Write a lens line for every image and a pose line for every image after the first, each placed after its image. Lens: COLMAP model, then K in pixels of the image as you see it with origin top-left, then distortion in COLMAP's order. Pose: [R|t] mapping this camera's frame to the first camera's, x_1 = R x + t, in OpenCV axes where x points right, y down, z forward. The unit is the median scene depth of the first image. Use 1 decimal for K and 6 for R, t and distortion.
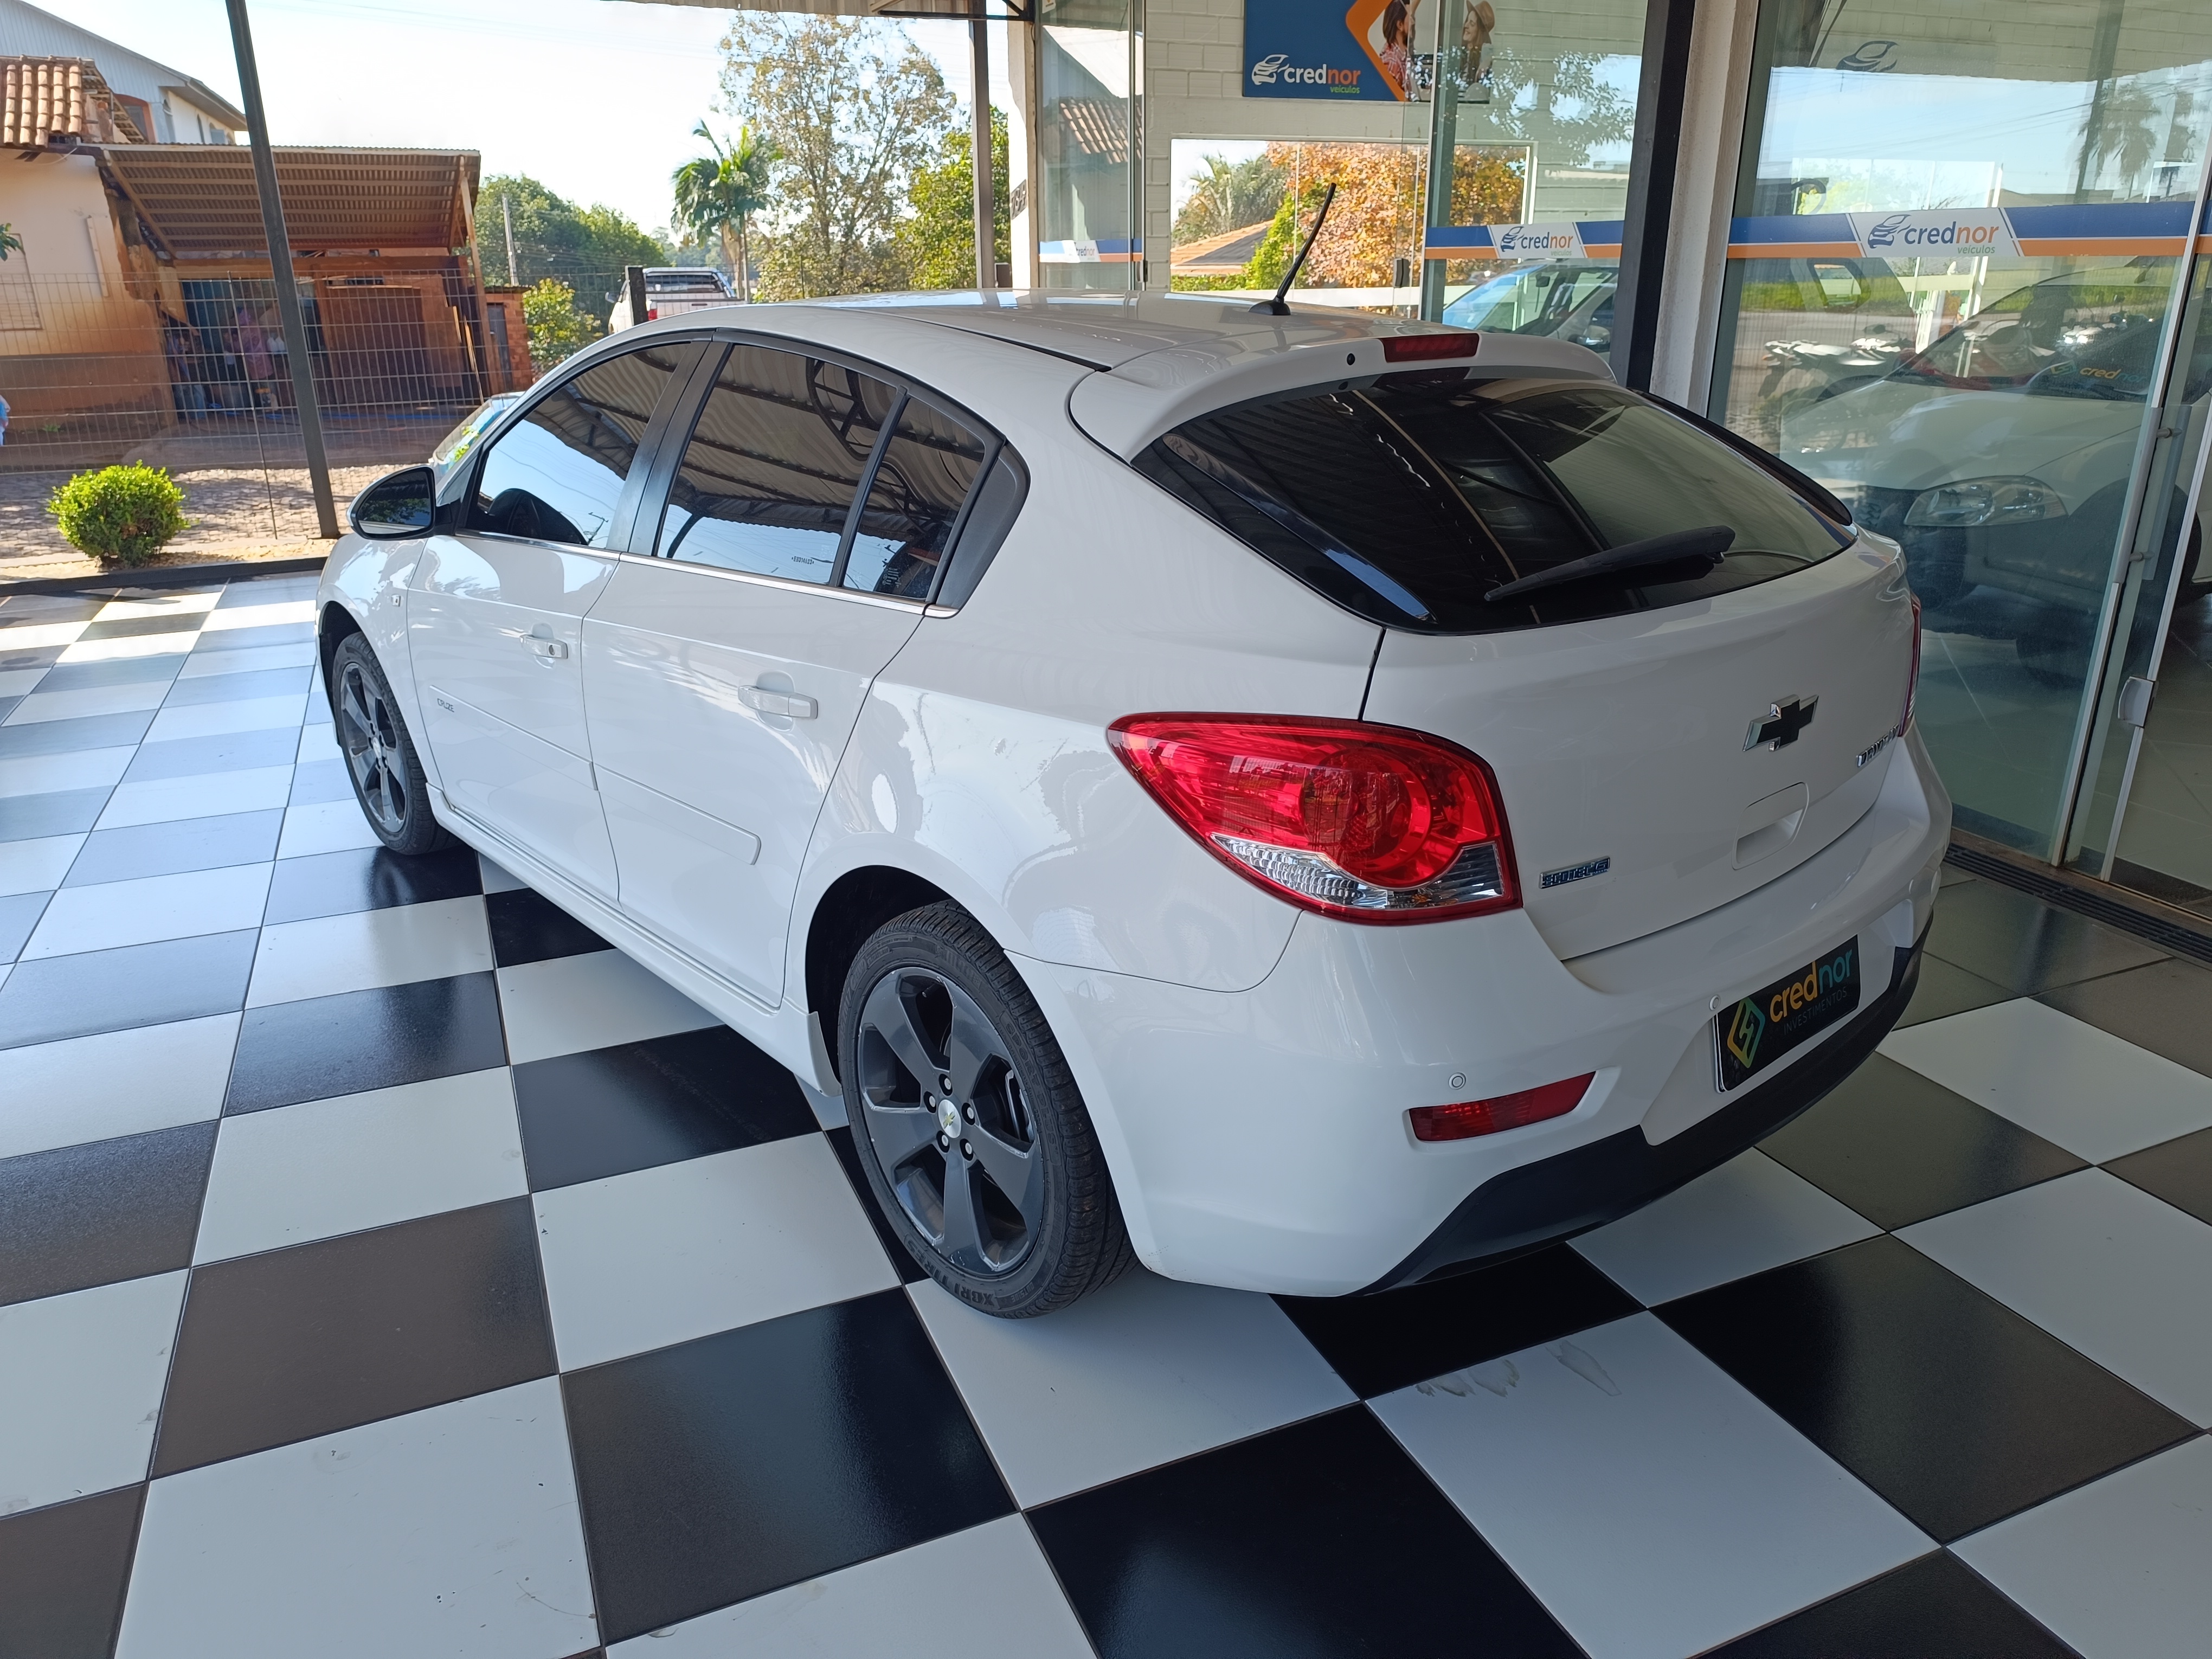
lens RADIAL K [[1537.6, 0, 1106.0], [0, 1537.6, 829.5], [0, 0, 1]] dist [0.009275, -0.016082]
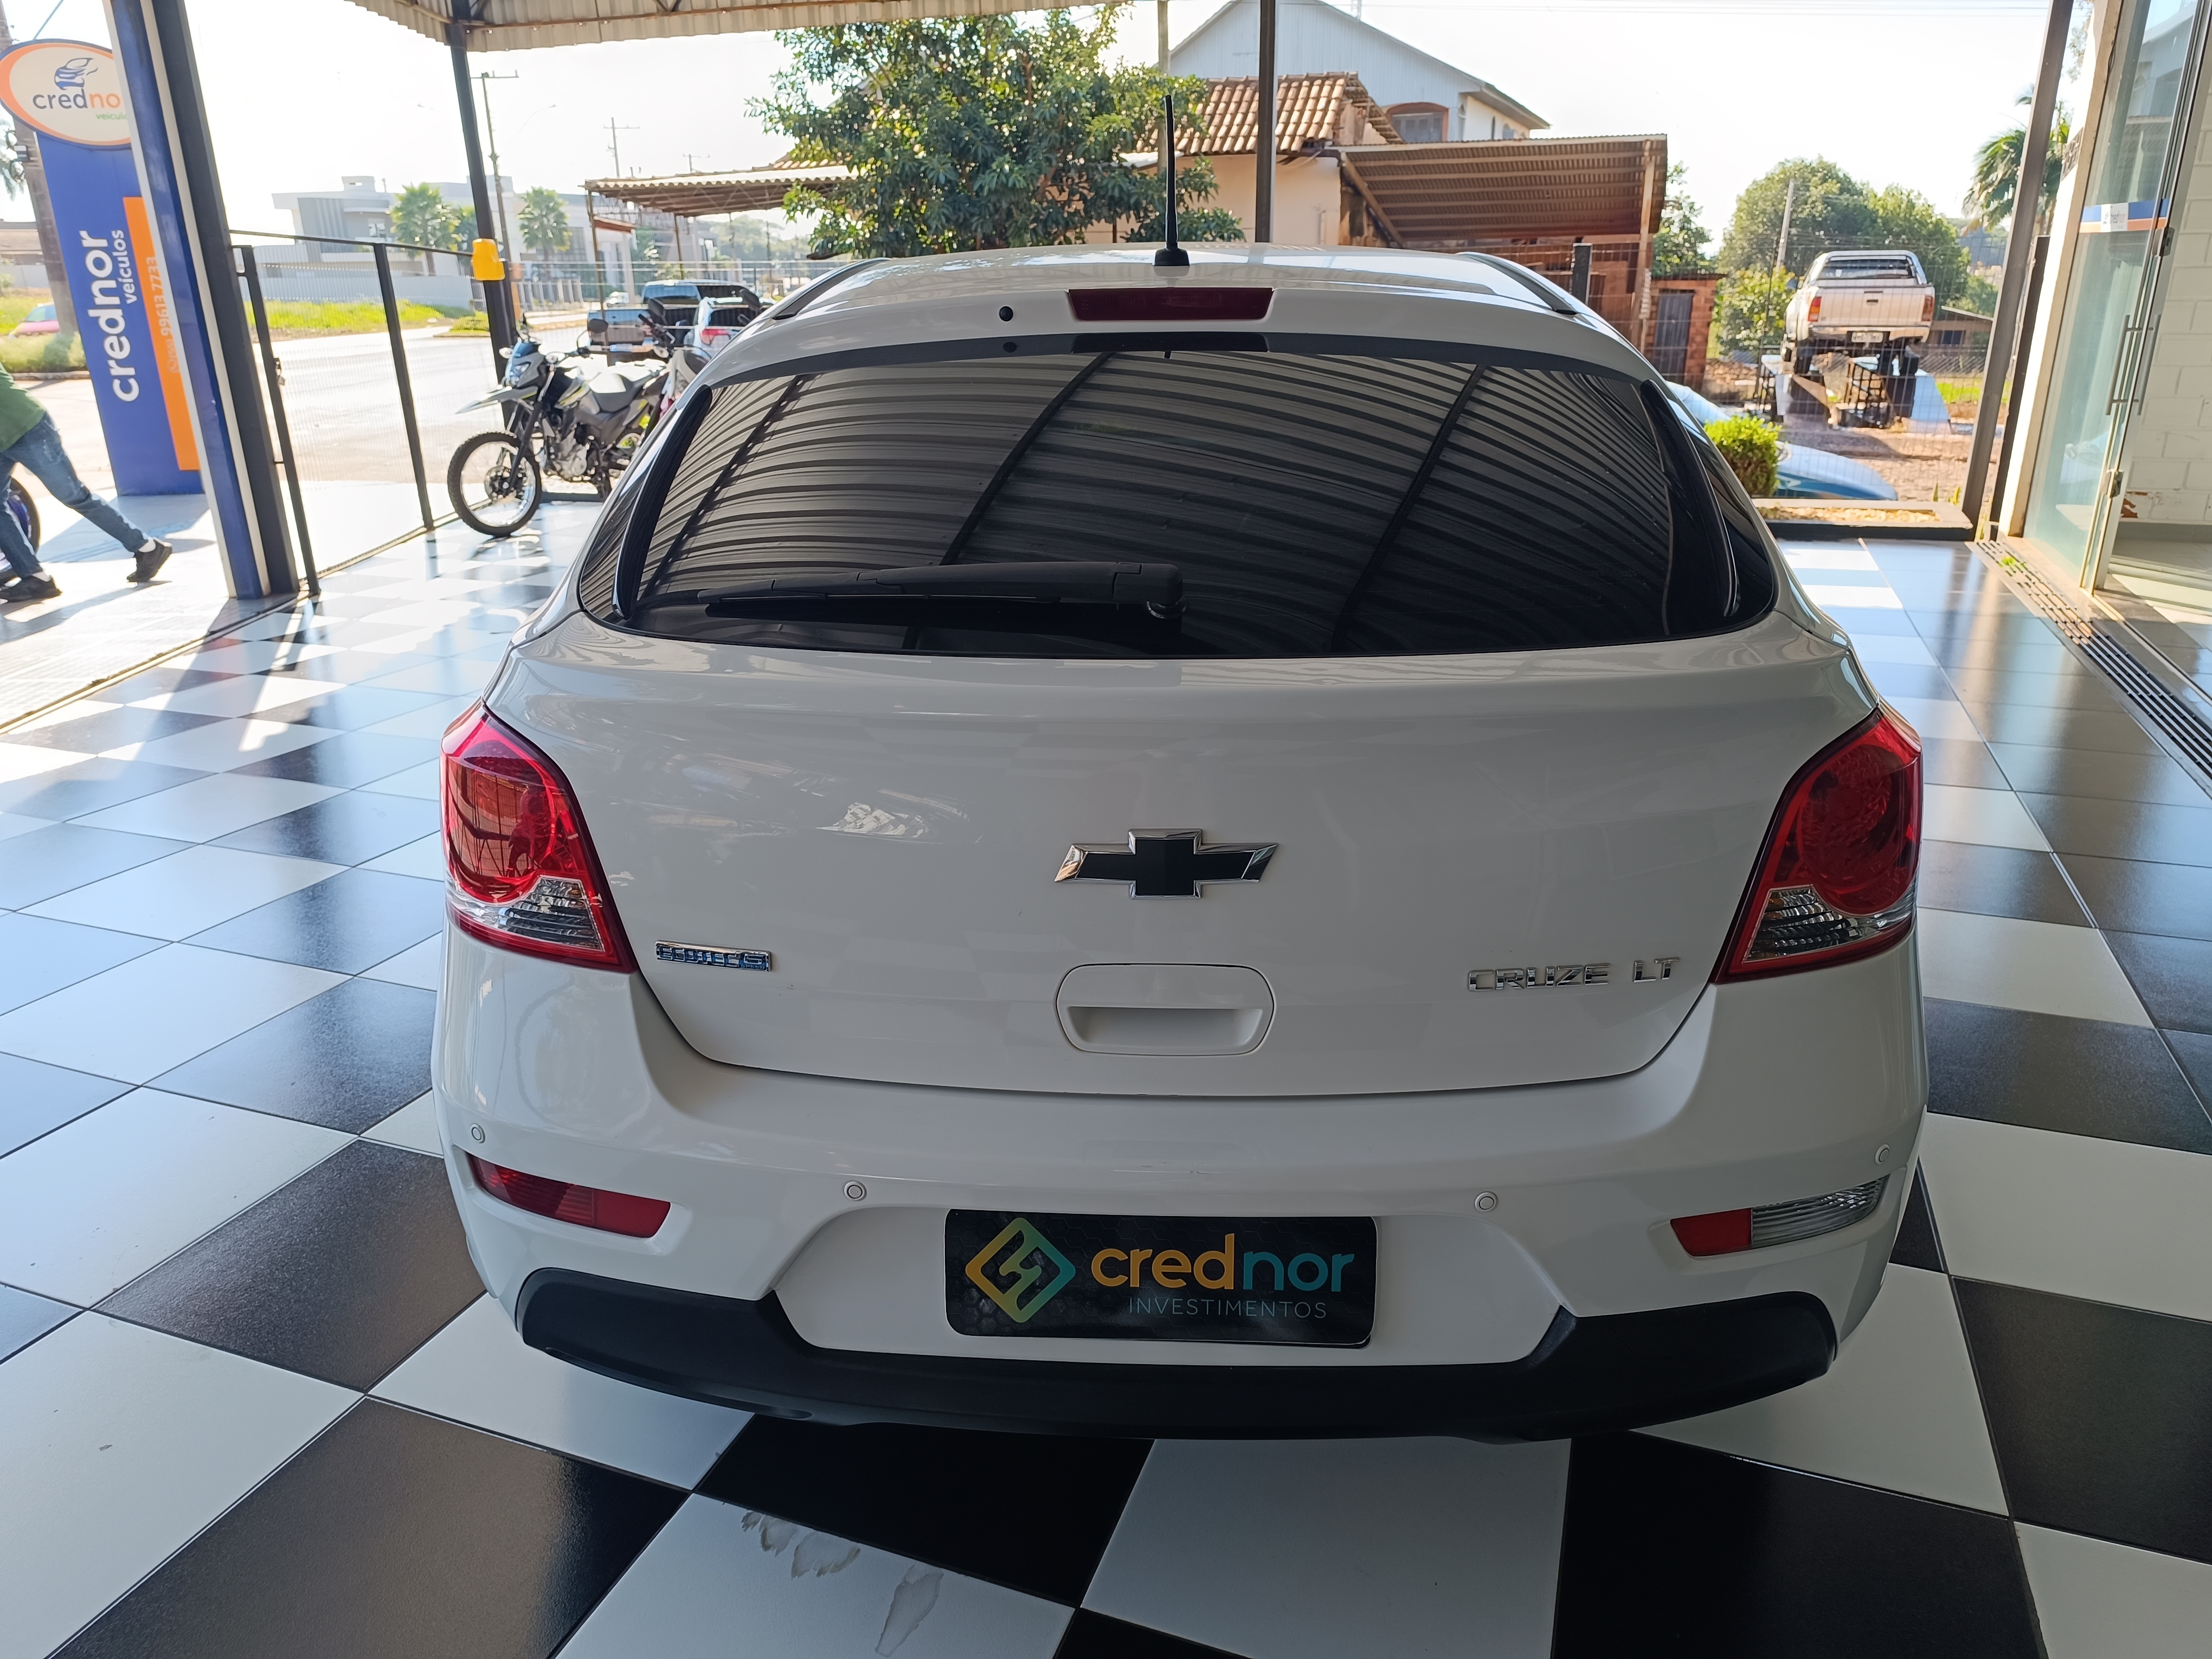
lens RADIAL K [[1516.7, 0, 1113.6], [0, 1516.7, 843.1], [0, 0, 1]] dist [0.040477, -0.038201]
pose [[0.723725, 0.243153, -0.645831, 0.091462], [-0.233007, 0.967009, 0.102965, -0.015178], [0.649561, 0.075965, 0.756505, 0.051964]]
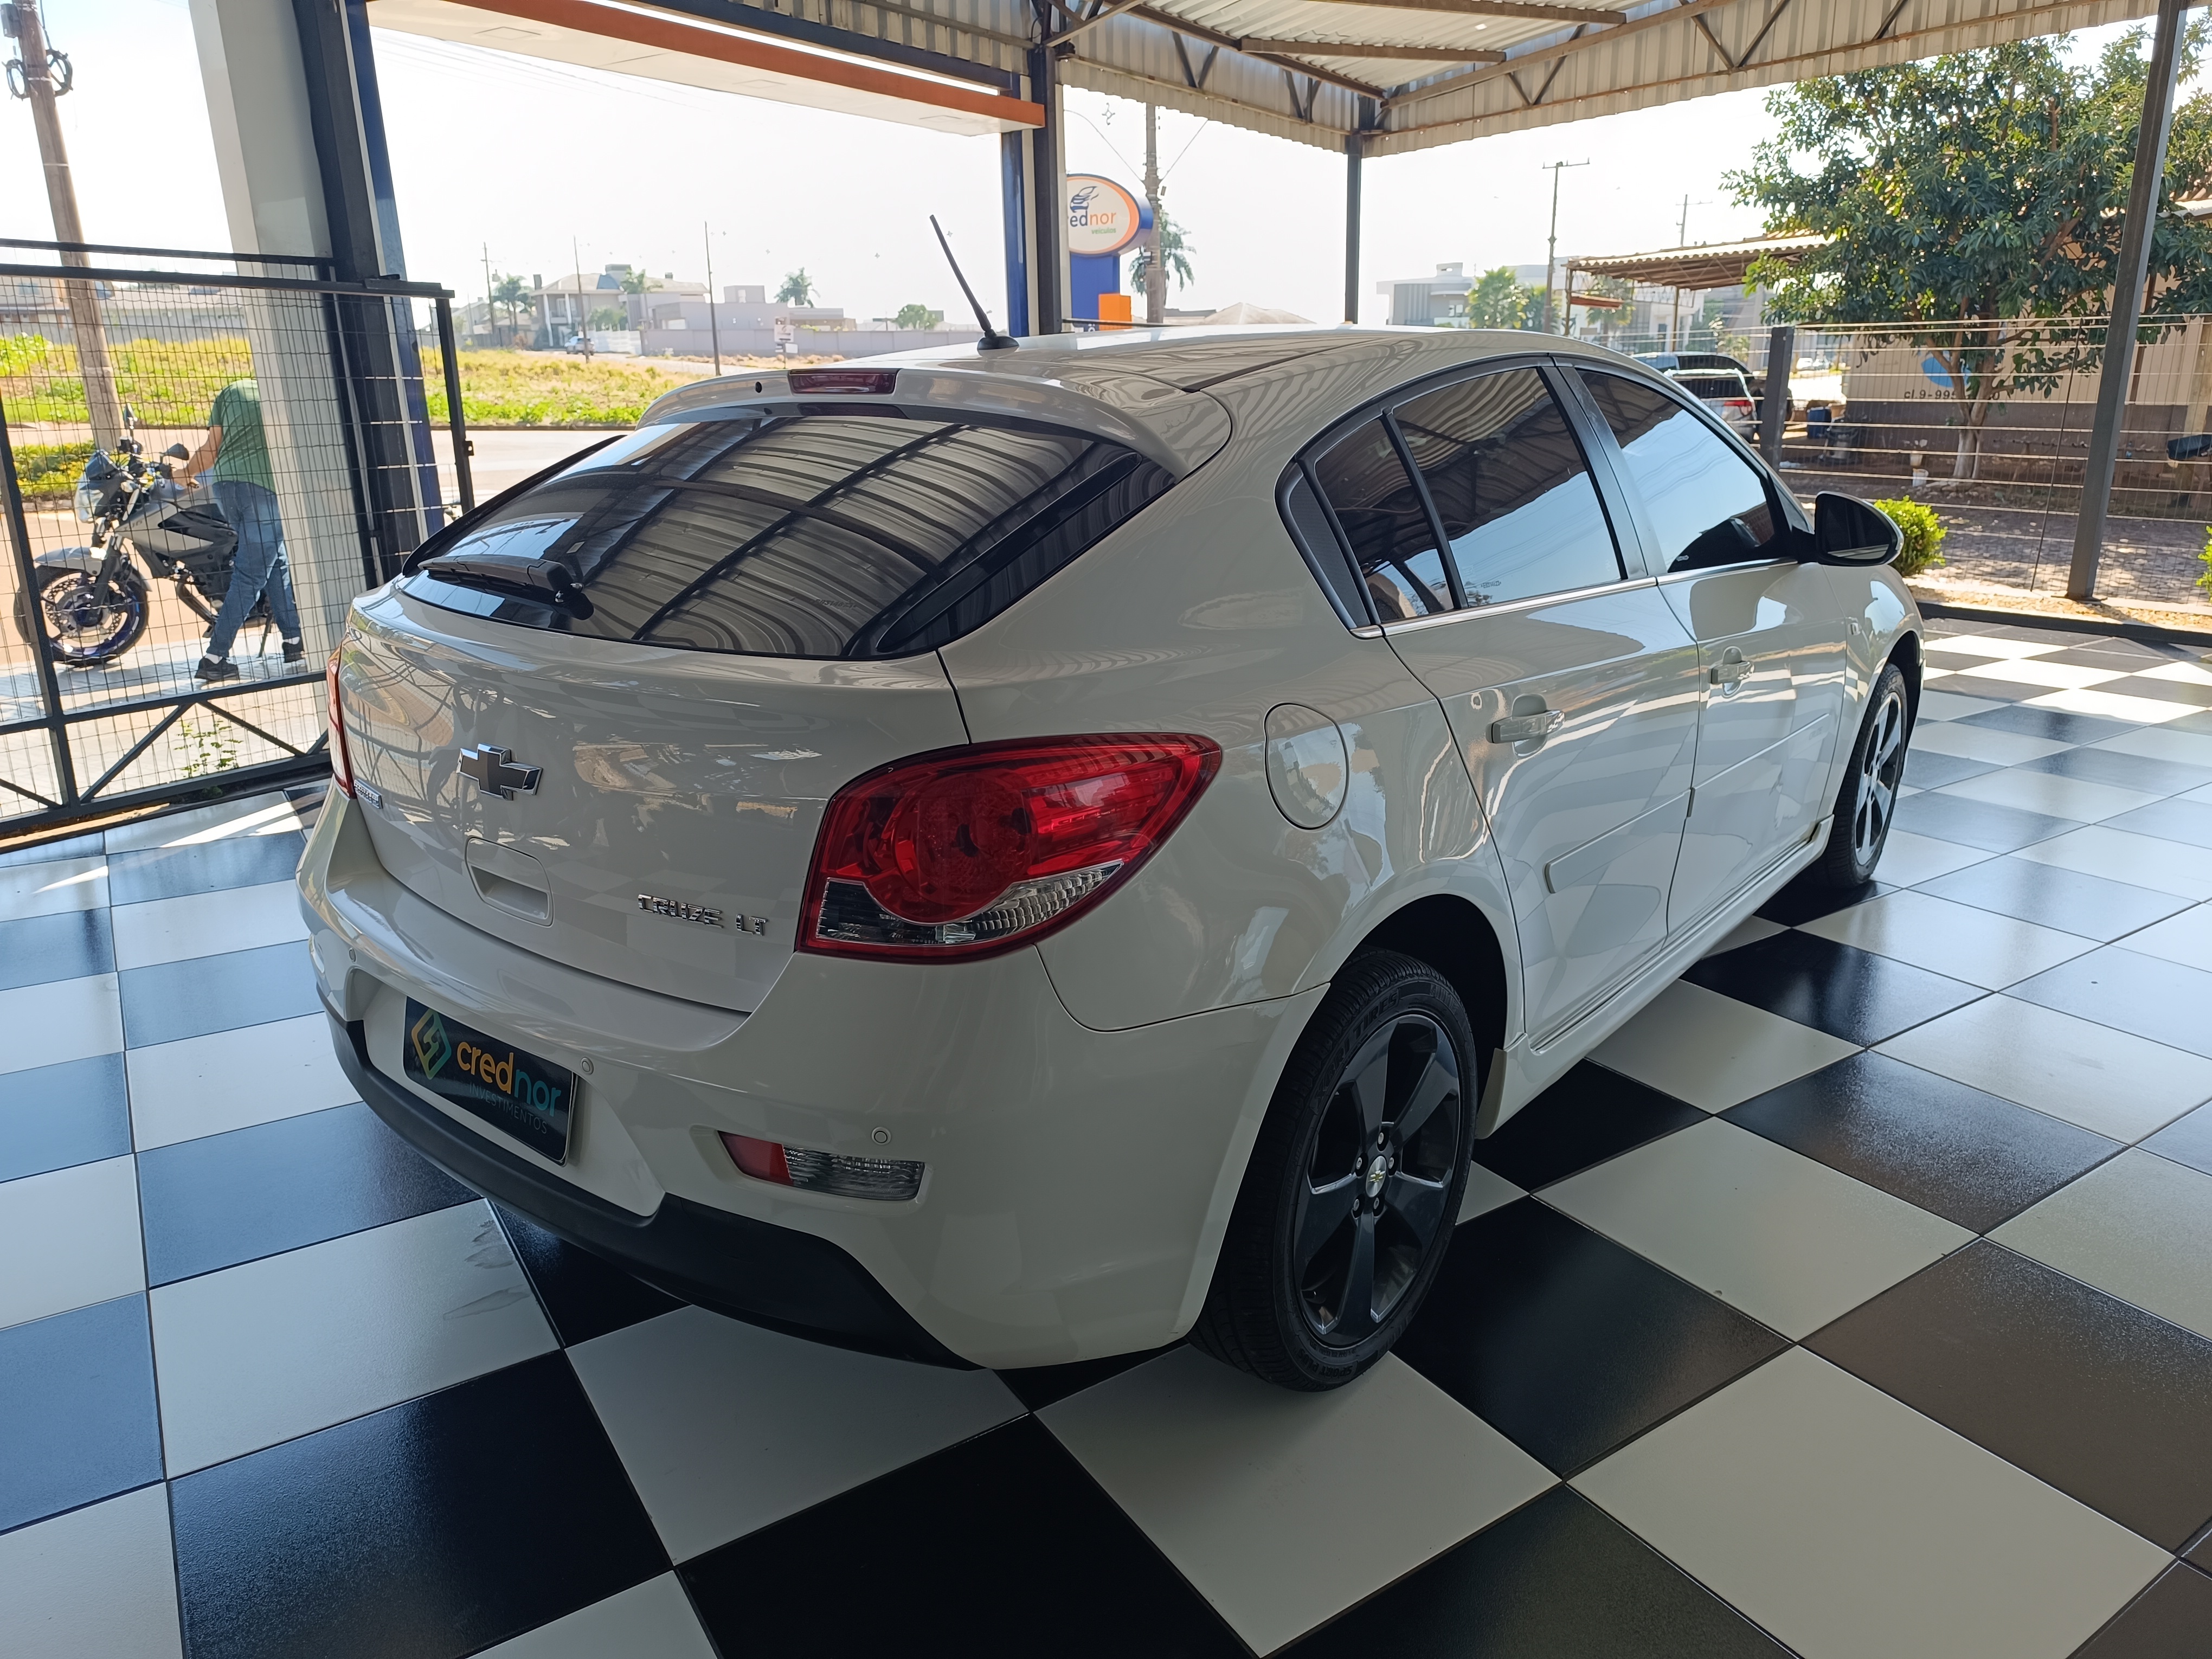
lens RADIAL K [[1537.6, 0, 1106.0], [0, 1537.6, 829.5], [0, 0, 1]] dist [0.009275, -0.016082]
pose [[0.164559, 0.292716, -0.941933, 0.150848], [-0.321546, 0.918705, 0.229323, -0.040108], [0.932485, 0.265138, 0.245302, 0.121341]]
